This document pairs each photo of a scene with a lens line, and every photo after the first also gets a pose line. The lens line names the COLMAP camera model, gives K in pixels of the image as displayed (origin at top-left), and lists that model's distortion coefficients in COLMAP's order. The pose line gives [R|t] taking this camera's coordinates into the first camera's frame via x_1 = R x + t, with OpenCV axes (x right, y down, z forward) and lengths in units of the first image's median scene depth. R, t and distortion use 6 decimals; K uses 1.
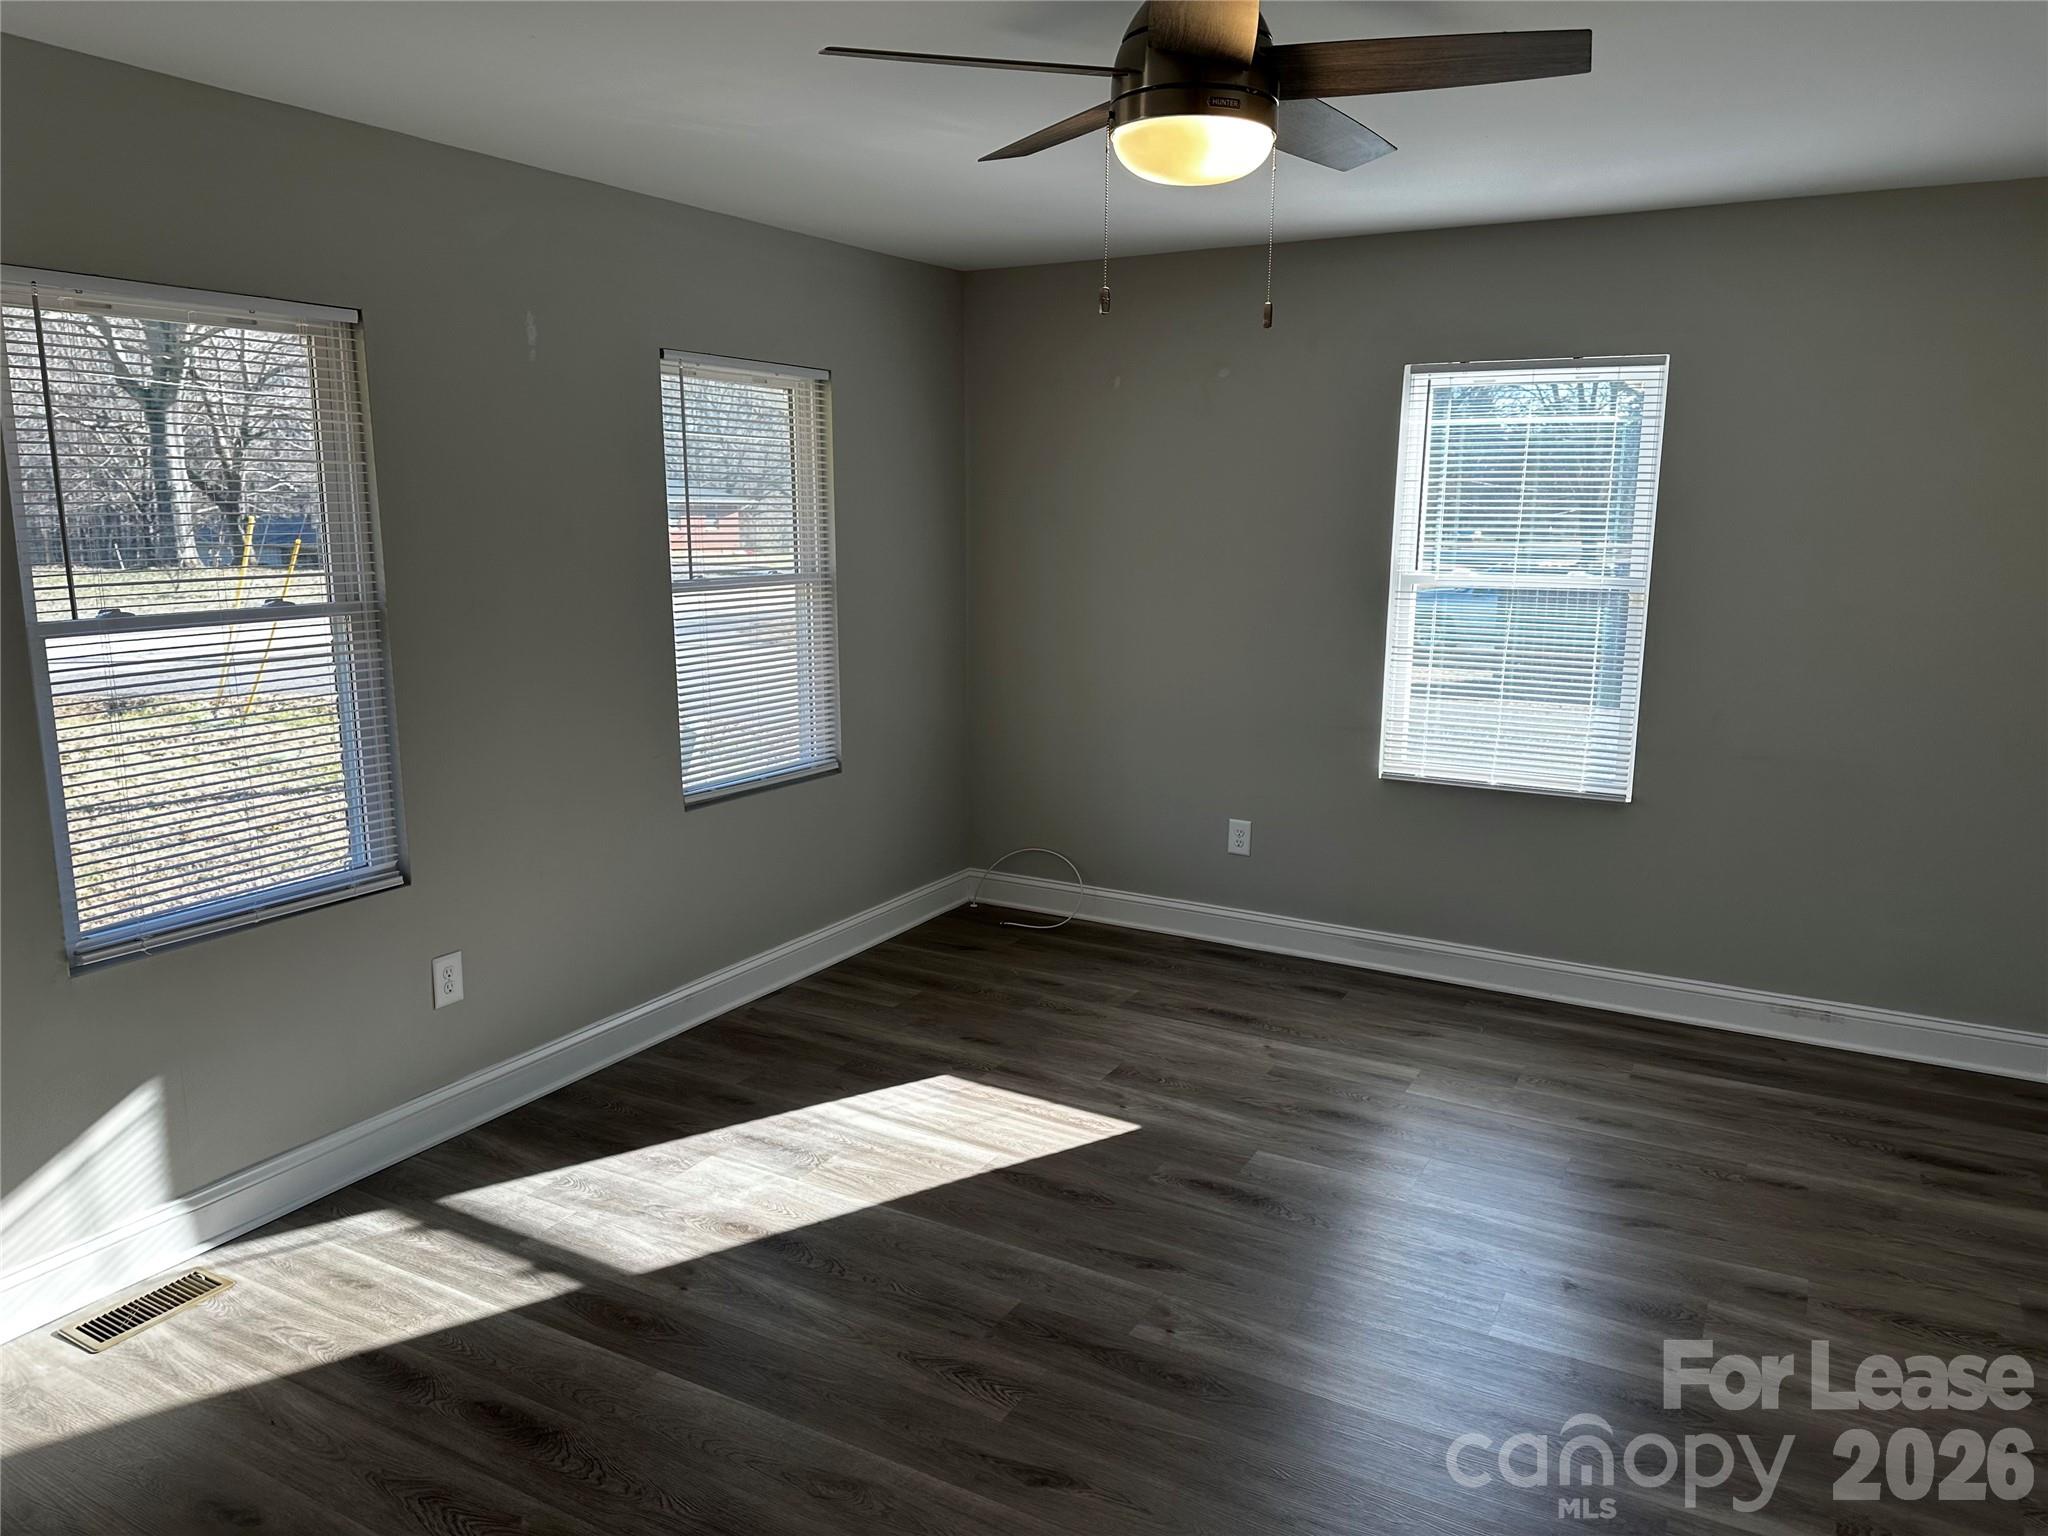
lens RADIAL K [[1423.3, 0, 1028.7], [0, 1423.3, 765.6], [0, 0, 1]] dist [0.117472, -0.165456]
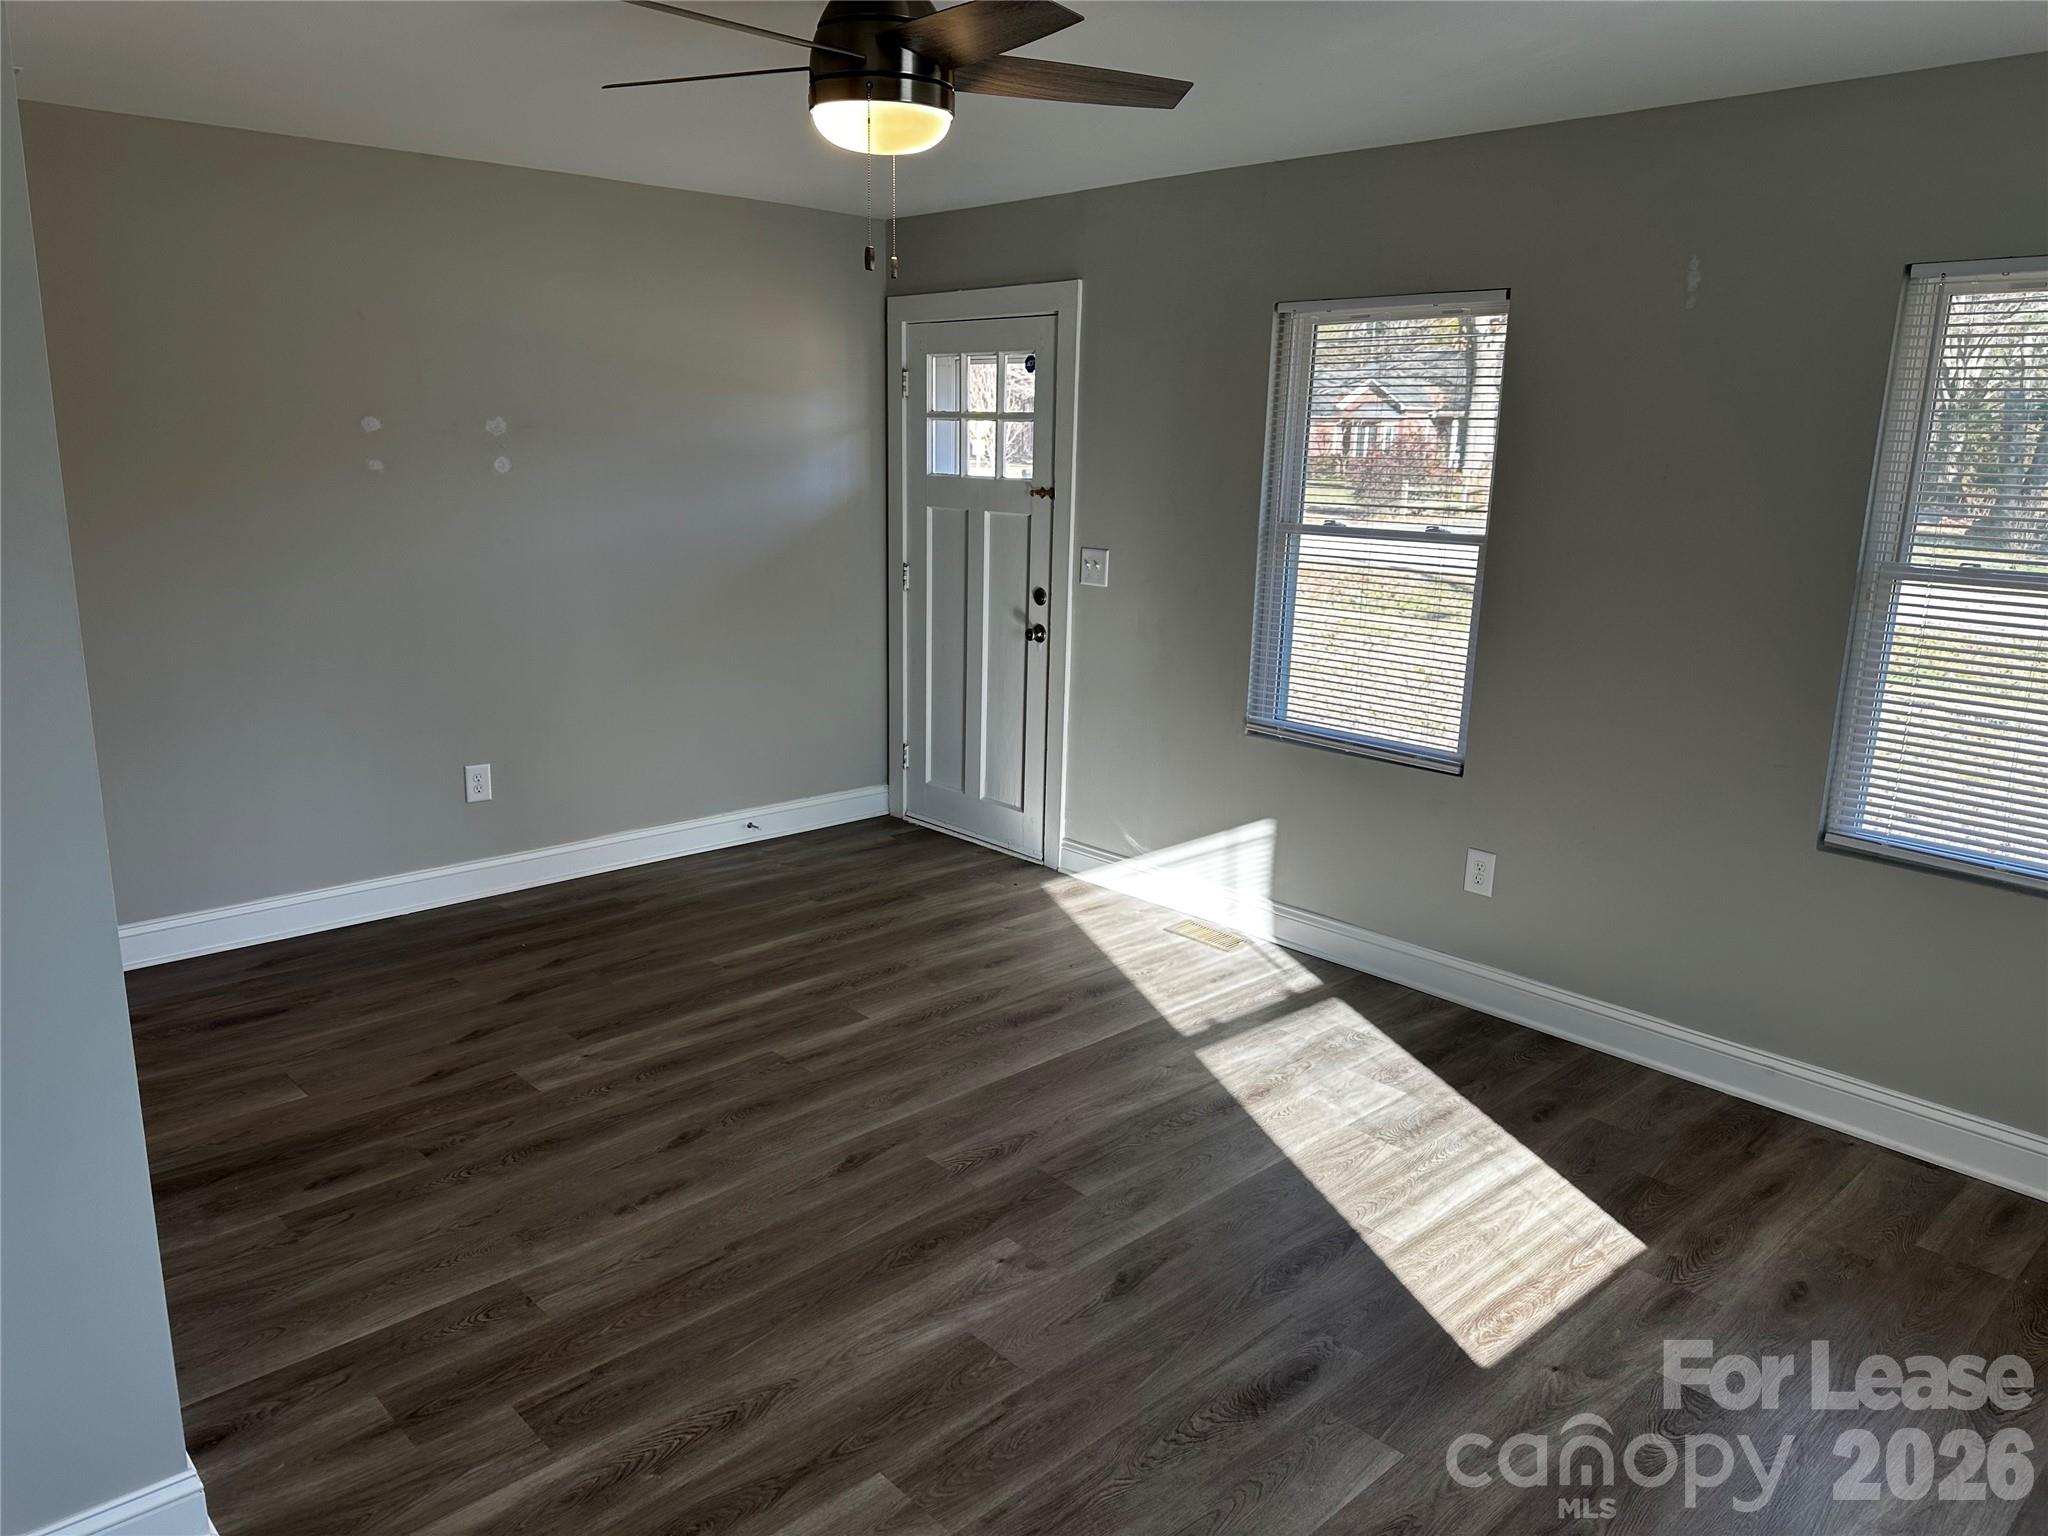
lens RADIAL K [[1423.3, 0, 1028.7], [0, 1423.3, 765.6], [0, 0, 1]] dist [0.117472, -0.165456]
pose [[-0.305908, 0.199829, -0.930854, 0.711583], [-0.198912, 0.942733, 0.267748, -0.157995], [0.931050, 0.267064, -0.248641, 0.866503]]
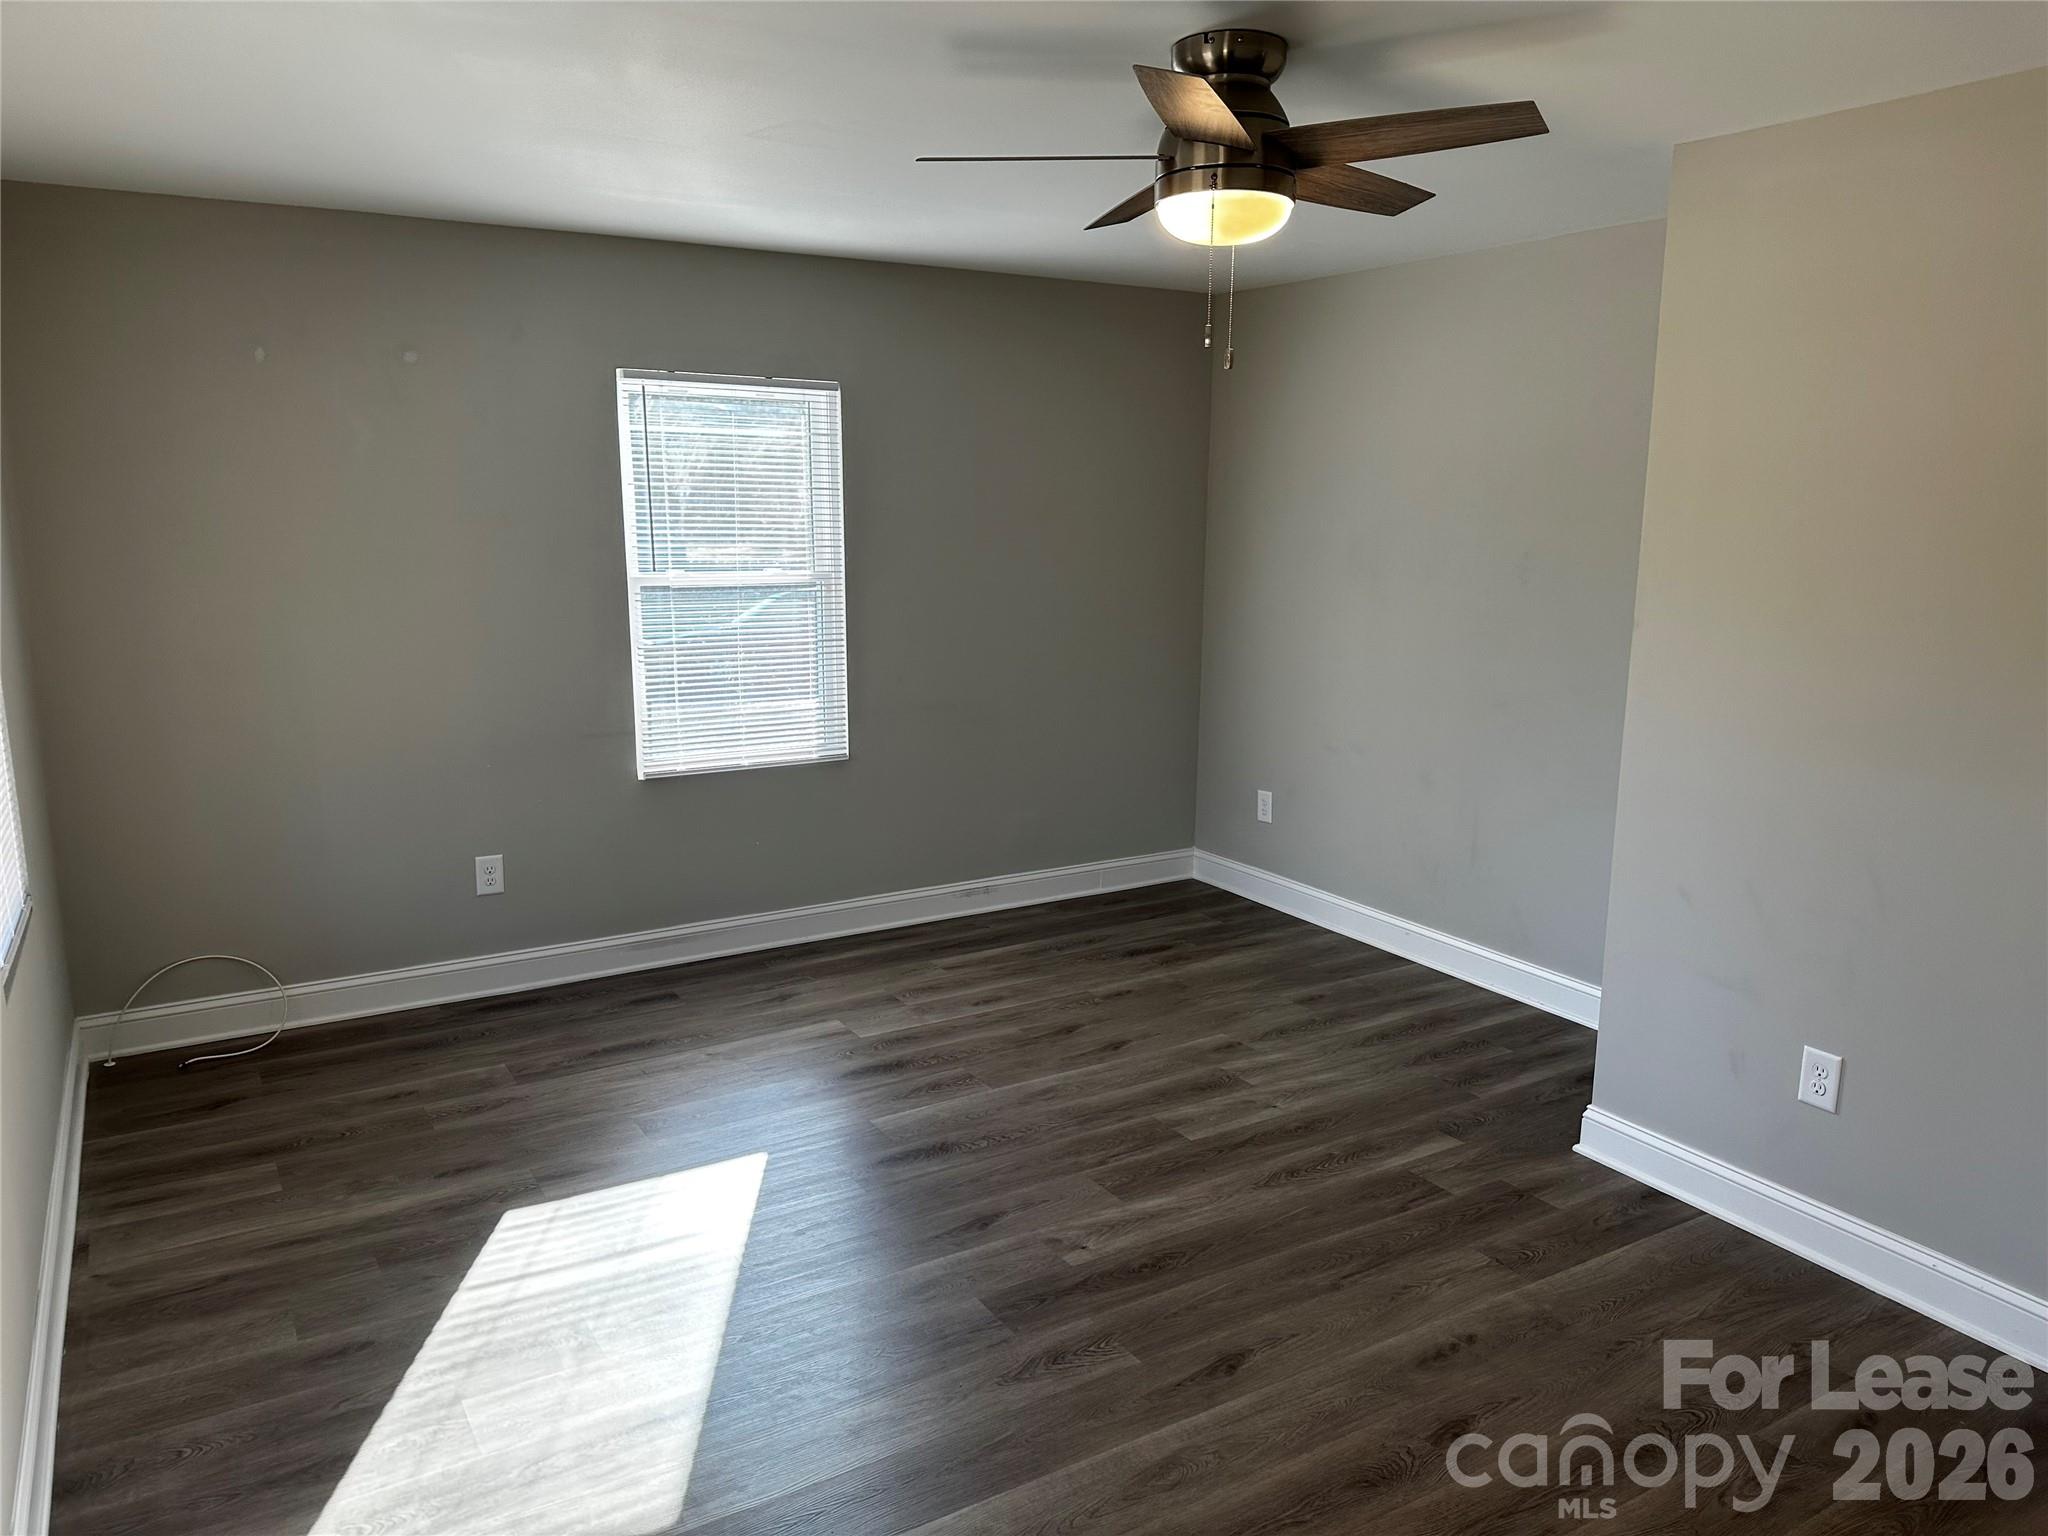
lens RADIAL K [[1423.3, 0, 1028.7], [0, 1423.3, 765.6], [0, 0, 1]] dist [0.117472, -0.165456]
pose [[0.496945, -0.165155, 0.851921, -0.600698], [0.160468, 0.982281, 0.096822, -0.068545], [-0.852816, 0.088591, 0.514642, 0.314227]]
